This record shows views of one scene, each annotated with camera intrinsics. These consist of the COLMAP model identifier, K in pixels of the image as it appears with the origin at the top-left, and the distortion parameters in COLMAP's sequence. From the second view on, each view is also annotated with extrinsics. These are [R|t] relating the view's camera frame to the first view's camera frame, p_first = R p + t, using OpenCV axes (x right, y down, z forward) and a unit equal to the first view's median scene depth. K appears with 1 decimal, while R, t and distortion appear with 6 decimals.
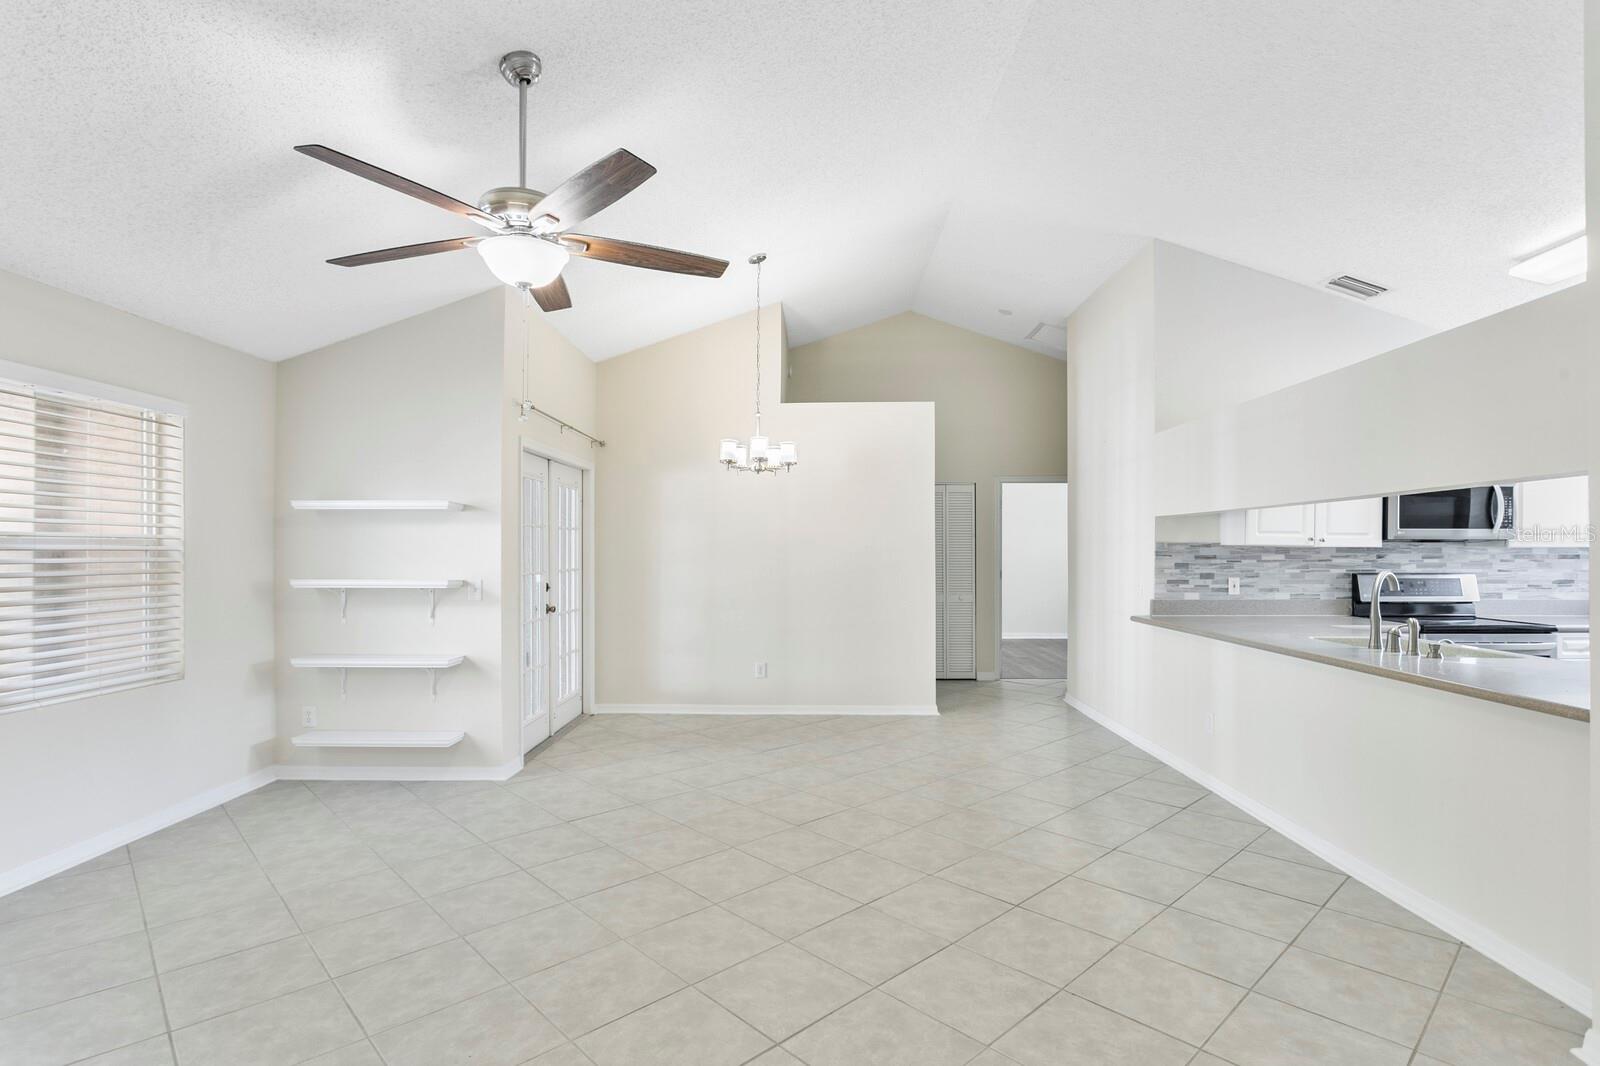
lens RADIAL K [[792.6, 0, 798.2], [0, 792.6, 542.0], [0, 0, 1]] dist [-0.014879, 0.007091]
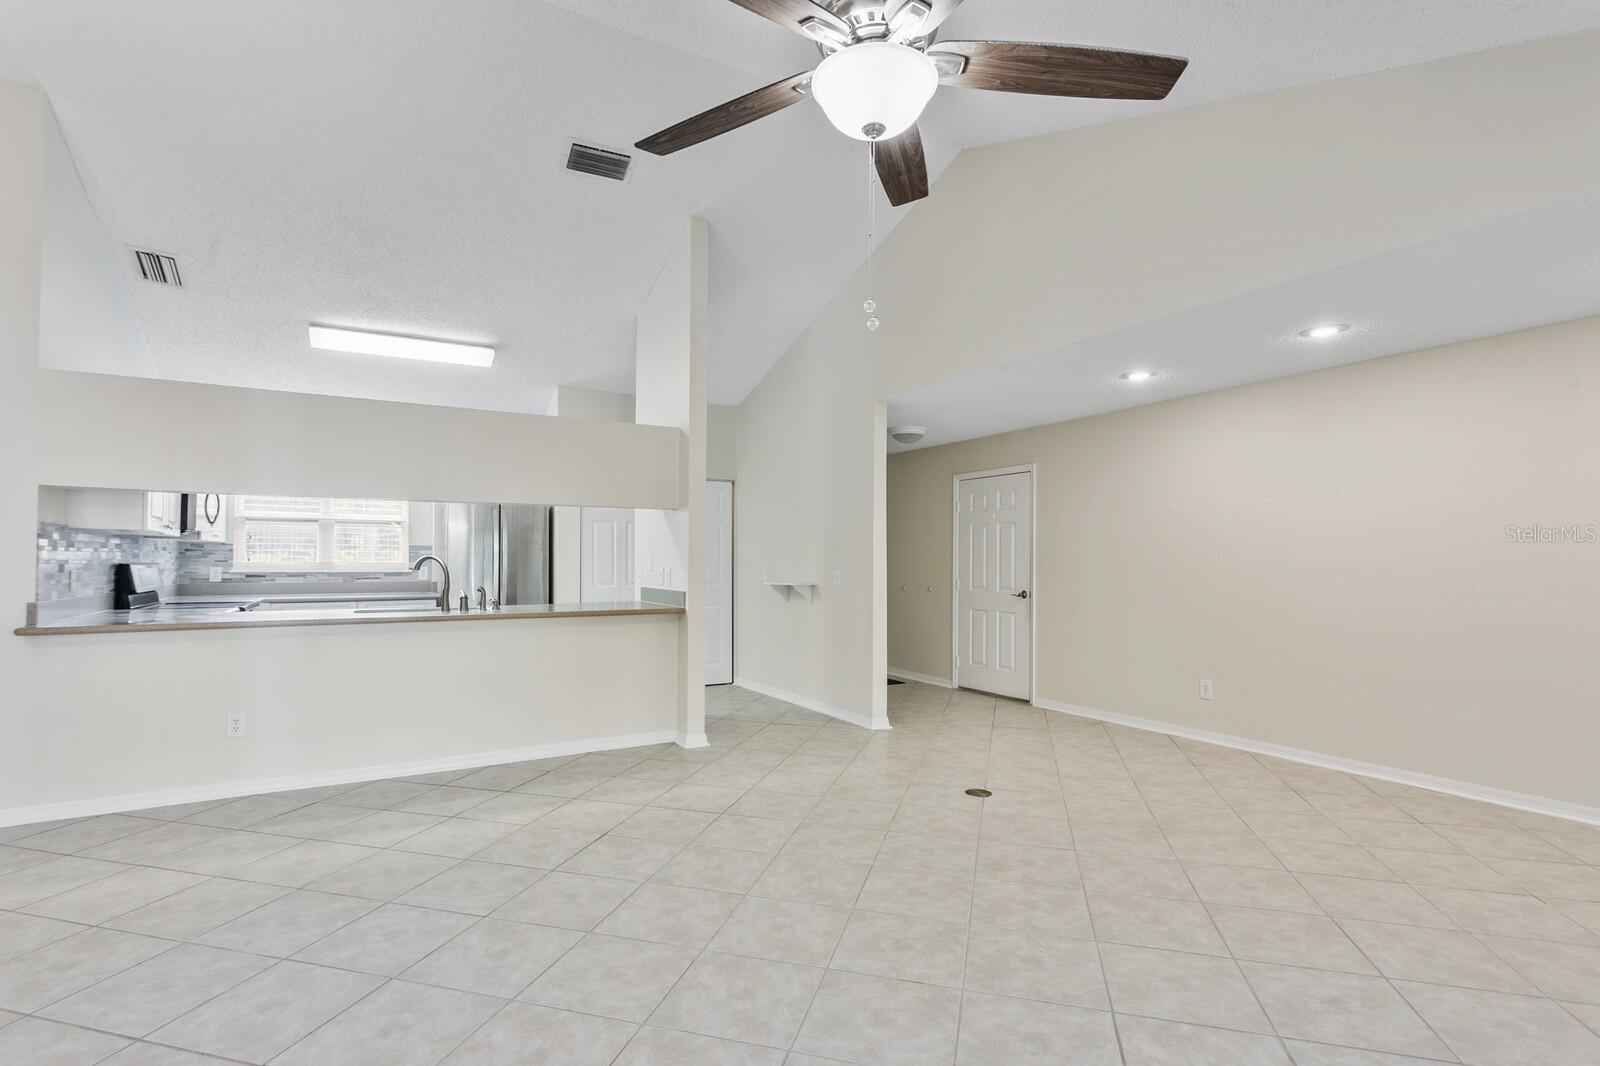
lens RADIAL K [[758.9, 0, 797.5], [0, 758.9, 556.6], [0, 0, 1]] dist [0.002573, -0.000259]
pose [[-0.518629, 0.002888, 0.854994, -0.489414], [-0.013656, 0.999839, -0.011661, 0.030870], [-0.854890, -0.017724, -0.518506, 0.778506]]
